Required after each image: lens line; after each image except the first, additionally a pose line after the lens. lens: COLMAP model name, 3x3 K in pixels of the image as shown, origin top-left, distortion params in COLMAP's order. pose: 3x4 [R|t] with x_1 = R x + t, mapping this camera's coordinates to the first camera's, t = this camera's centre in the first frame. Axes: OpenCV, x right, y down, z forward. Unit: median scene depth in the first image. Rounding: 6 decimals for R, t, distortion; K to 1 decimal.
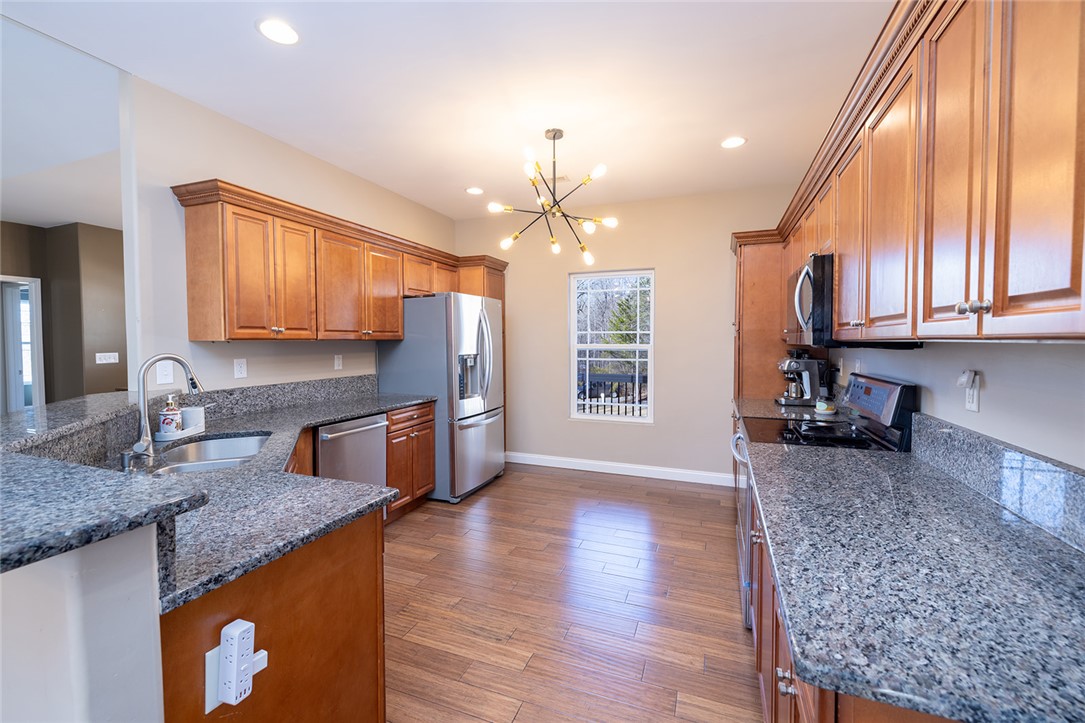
lens RADIAL K [[453.9, 0, 540.8], [0, 453.9, 352.7], [0, 0, 1]] dist [-0.003999, 0.000618]
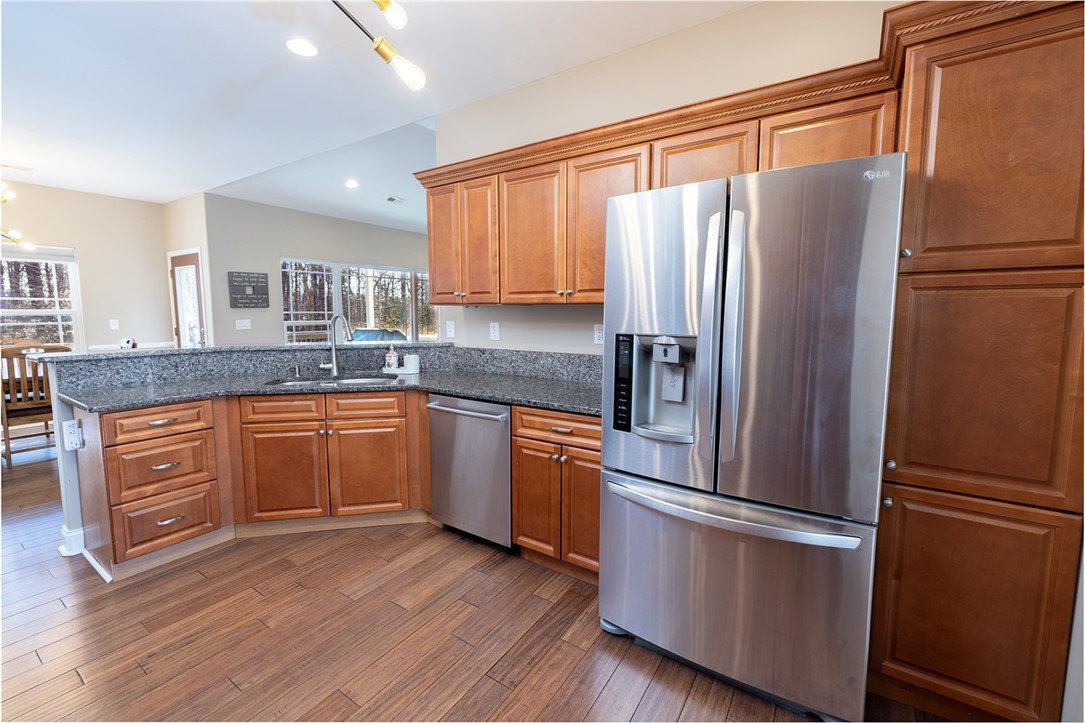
lens RADIAL K [[453.9, 0, 540.8], [0, 453.9, 352.7], [0, 0, 1]] dist [-0.003999, 0.000618]
pose [[-0.215365, 0.092512, -0.972142, 0.357301], [-0.027204, 0.994548, 0.100671, -0.025551], [0.976155, 0.048127, -0.211674, 1.273738]]
